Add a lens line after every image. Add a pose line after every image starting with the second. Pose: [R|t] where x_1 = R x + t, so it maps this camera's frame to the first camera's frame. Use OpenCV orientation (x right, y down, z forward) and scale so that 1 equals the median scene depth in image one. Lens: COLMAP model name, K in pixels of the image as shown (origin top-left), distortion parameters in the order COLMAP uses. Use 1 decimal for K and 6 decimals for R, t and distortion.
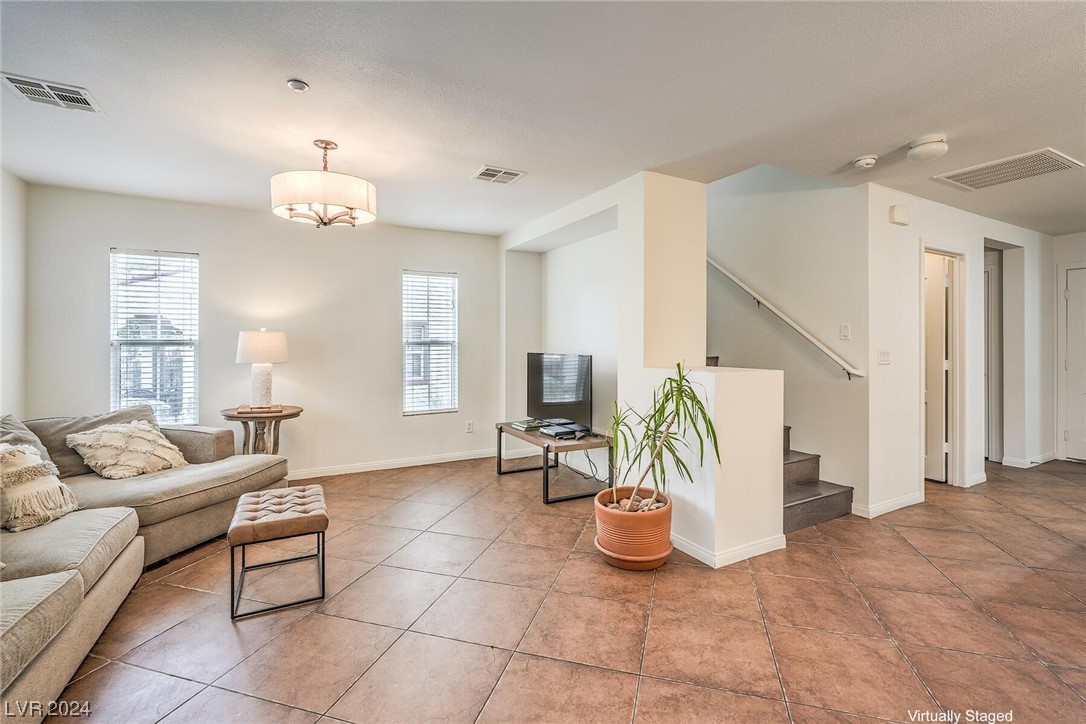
lens RADIAL K [[492.0, 0, 552.6], [0, 492.0, 345.8], [0, 0, 1]] dist [-0.003145, 0.001942]
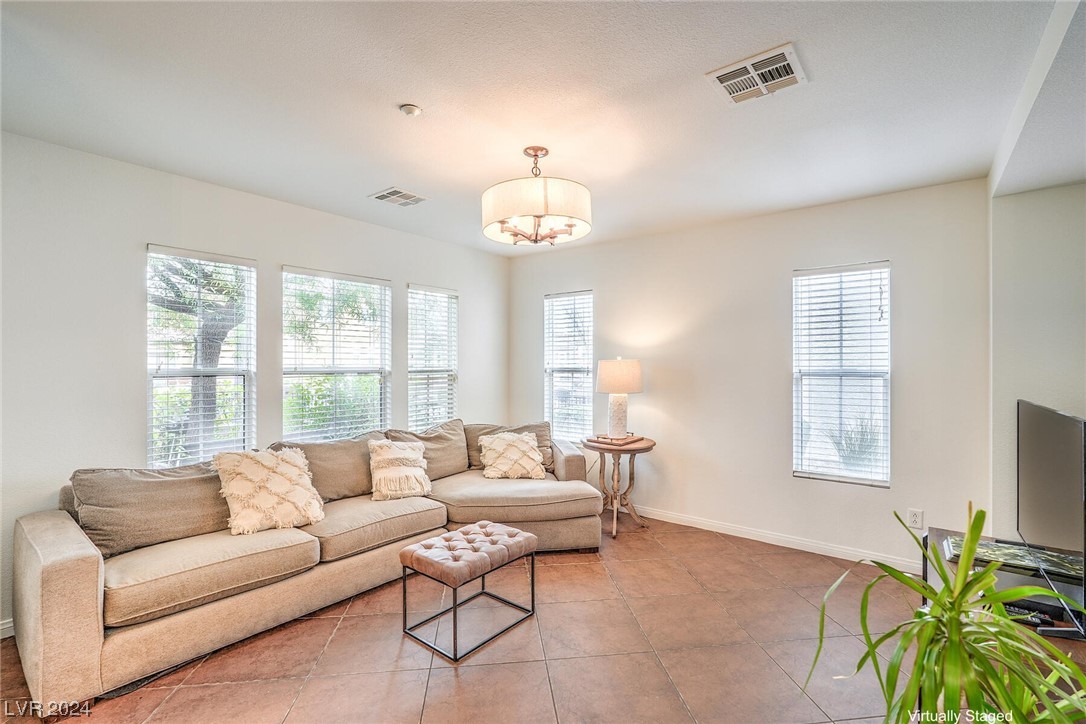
lens RADIAL K [[492.0, 0, 540.7], [0, 492.0, 362.3], [0, 0, 1]] dist [-0.003145, 0.001942]
pose [[0.393915, 0.000976, -0.919146, 0.244840], [-0.008085, 0.999964, -0.002404, -0.020467], [0.919111, 0.008378, 0.393909, 0.457964]]
